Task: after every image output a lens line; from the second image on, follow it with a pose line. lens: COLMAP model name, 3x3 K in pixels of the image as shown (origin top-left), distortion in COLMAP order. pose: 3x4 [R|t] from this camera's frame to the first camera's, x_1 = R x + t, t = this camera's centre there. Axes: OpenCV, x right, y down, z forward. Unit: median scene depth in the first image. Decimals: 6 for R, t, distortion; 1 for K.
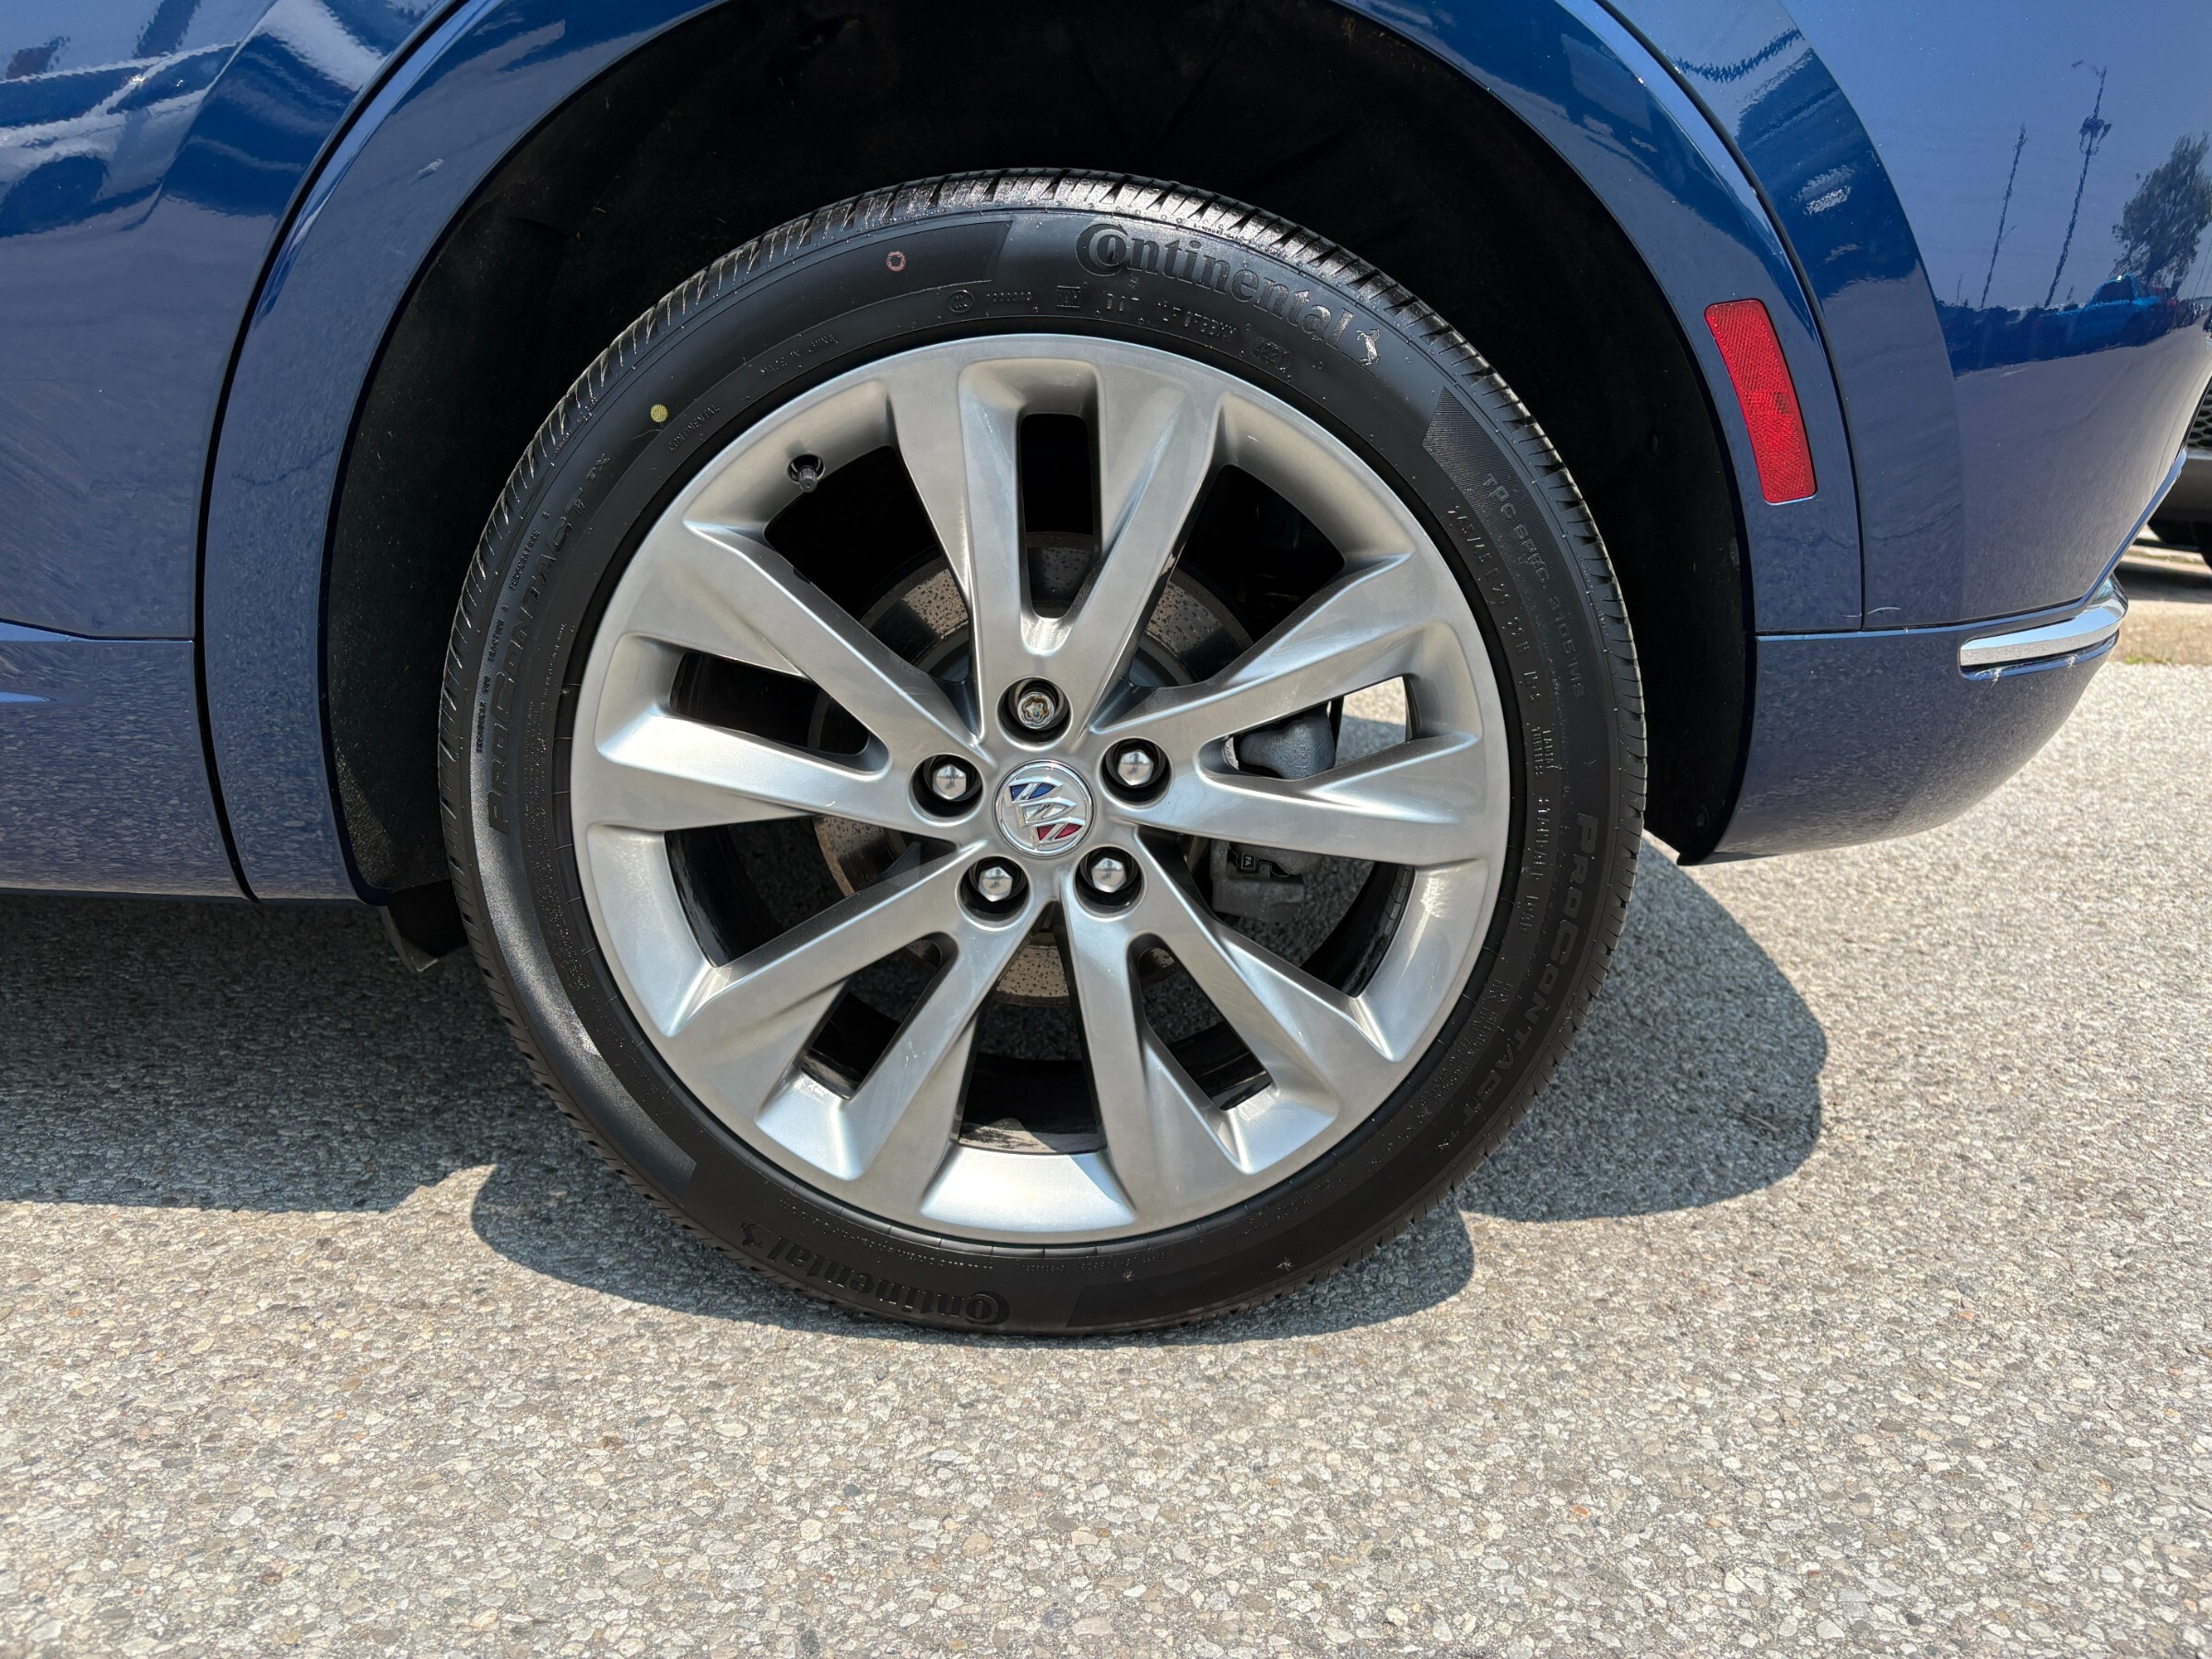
lens RADIAL K [[1664.8, 0, 1142.3], [0, 1664.8, 753.0], [0, 0, 1]] dist [0.056139, -0.060293]
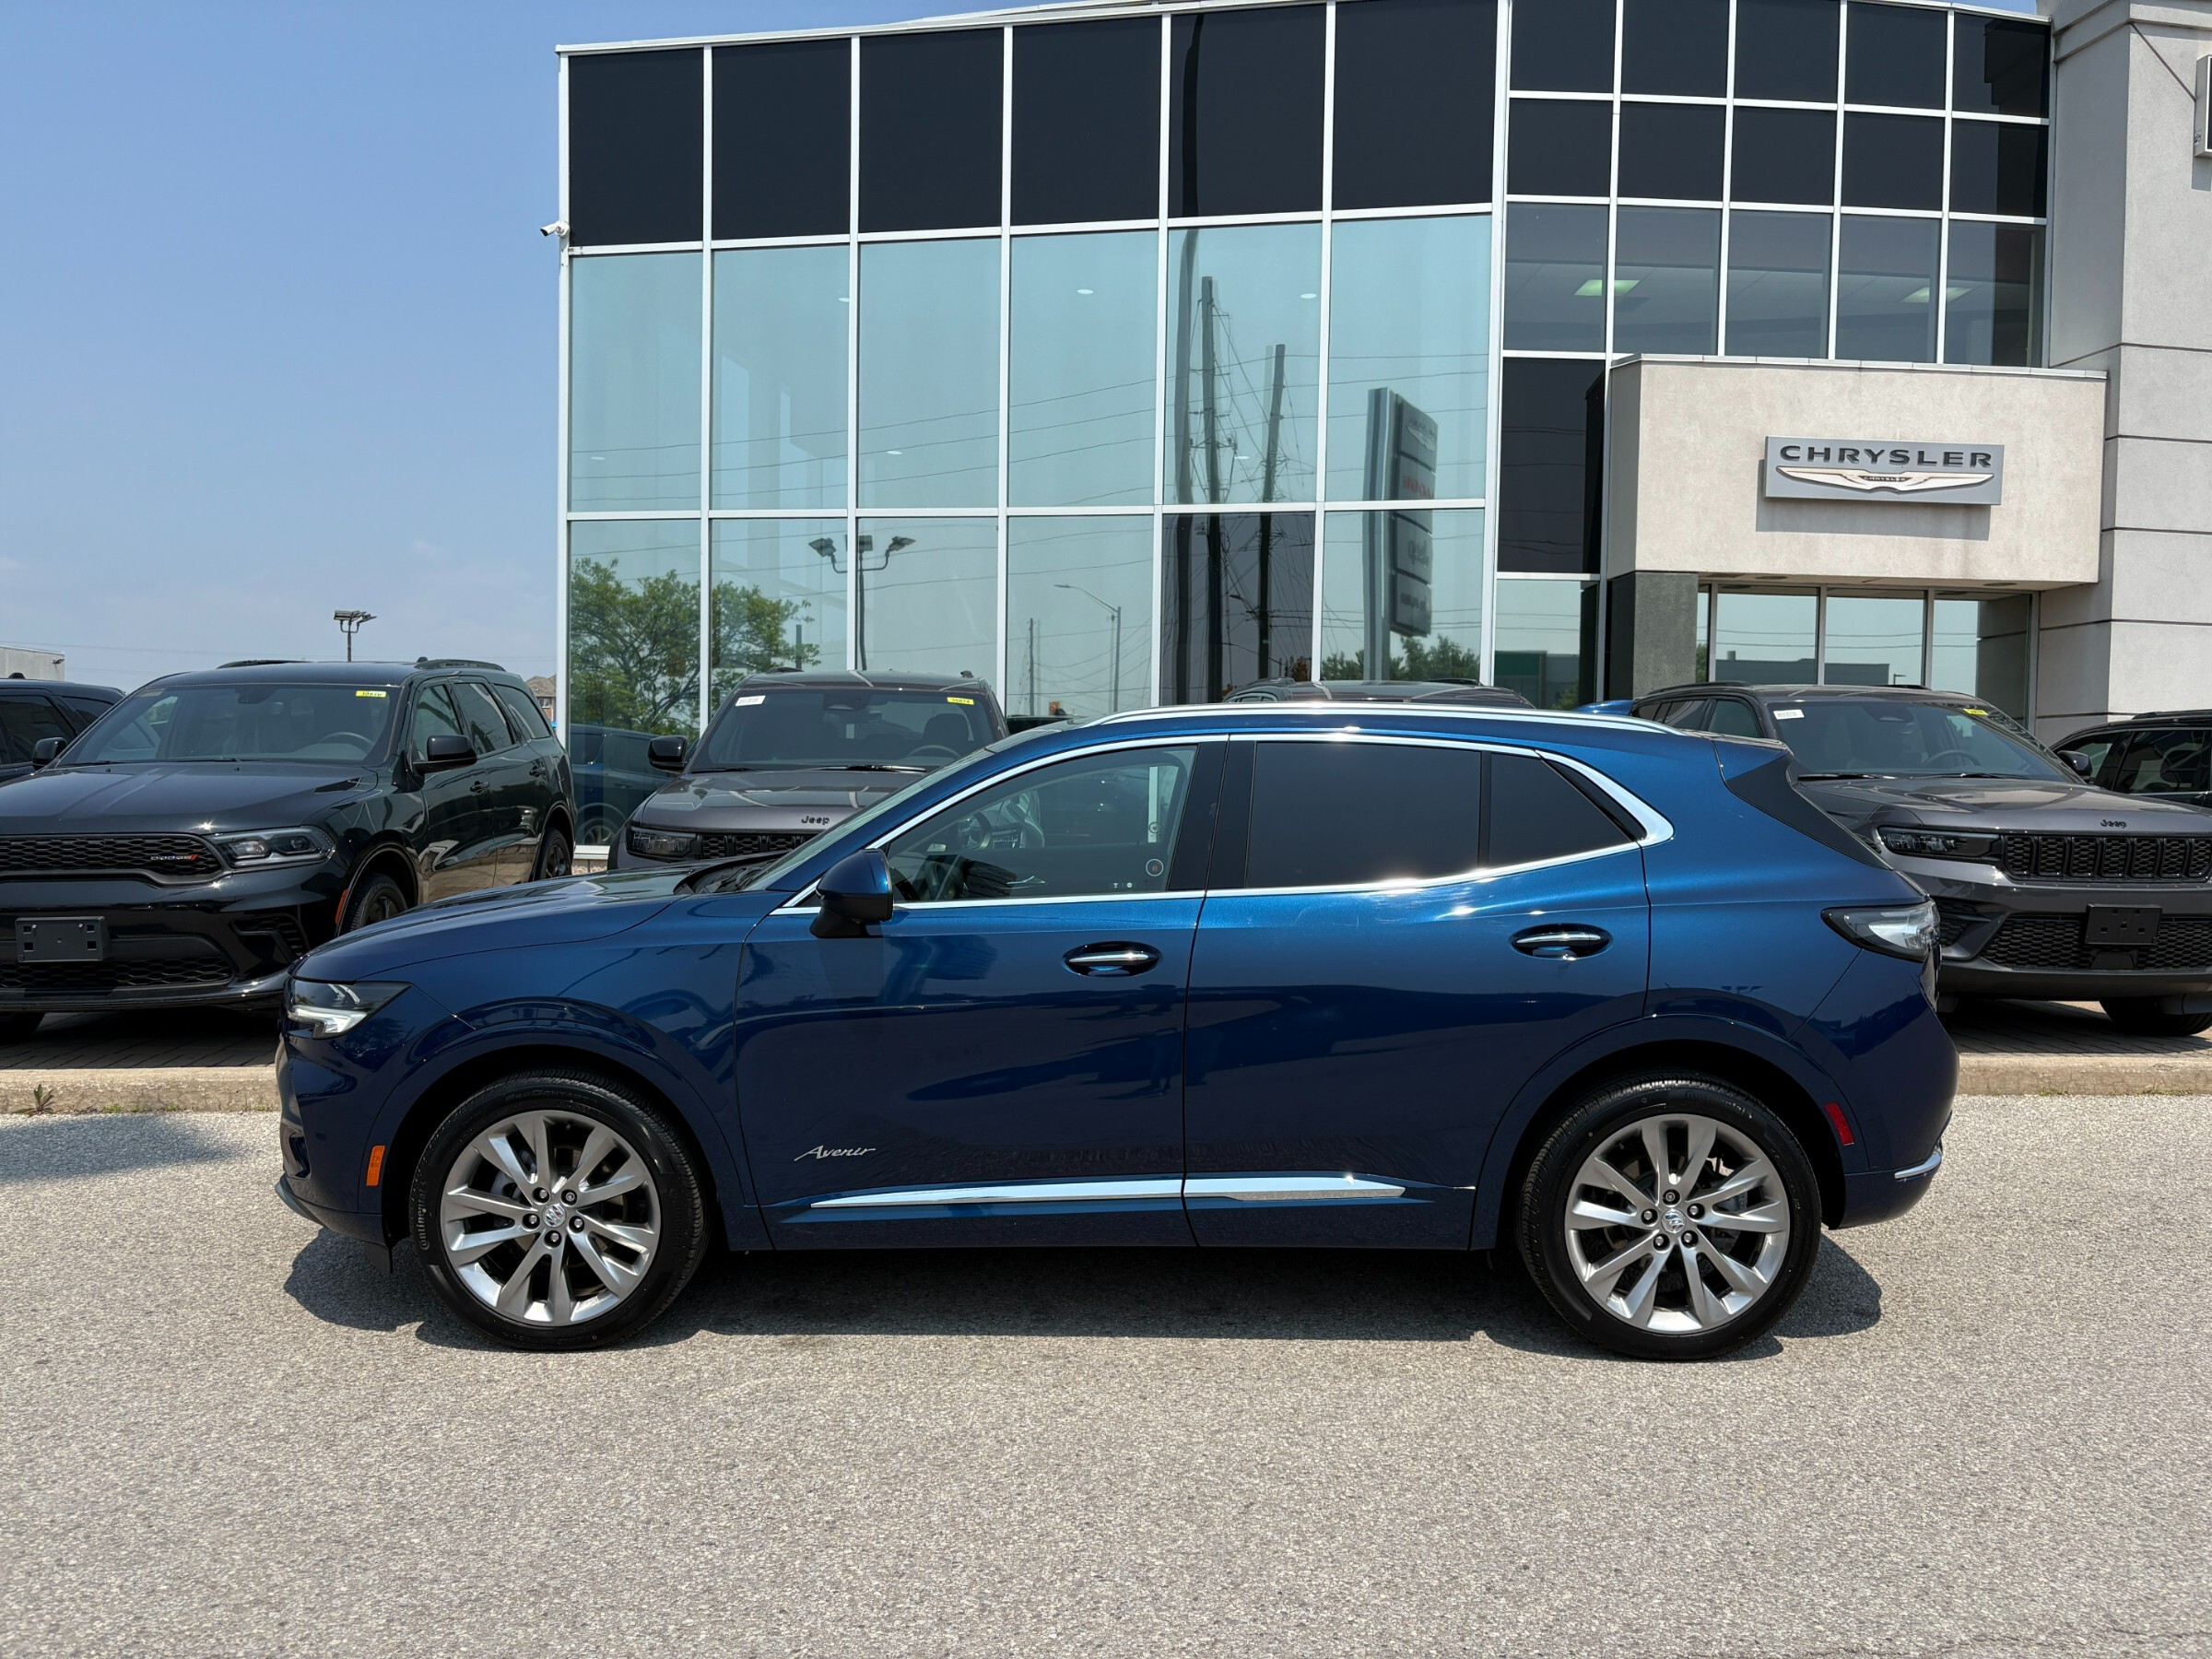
lens RADIAL K [[1664.8, 0, 1126.3], [0, 1664.8, 824.9], [0, 0, 1]] dist [0.056139, -0.060293]
pose [[0.998773, -0.042636, -0.025203, -1.225640], [0.037683, 0.984384, -0.171952, -0.259763], [0.032140, 0.170792, 0.984783, -3.185483]]
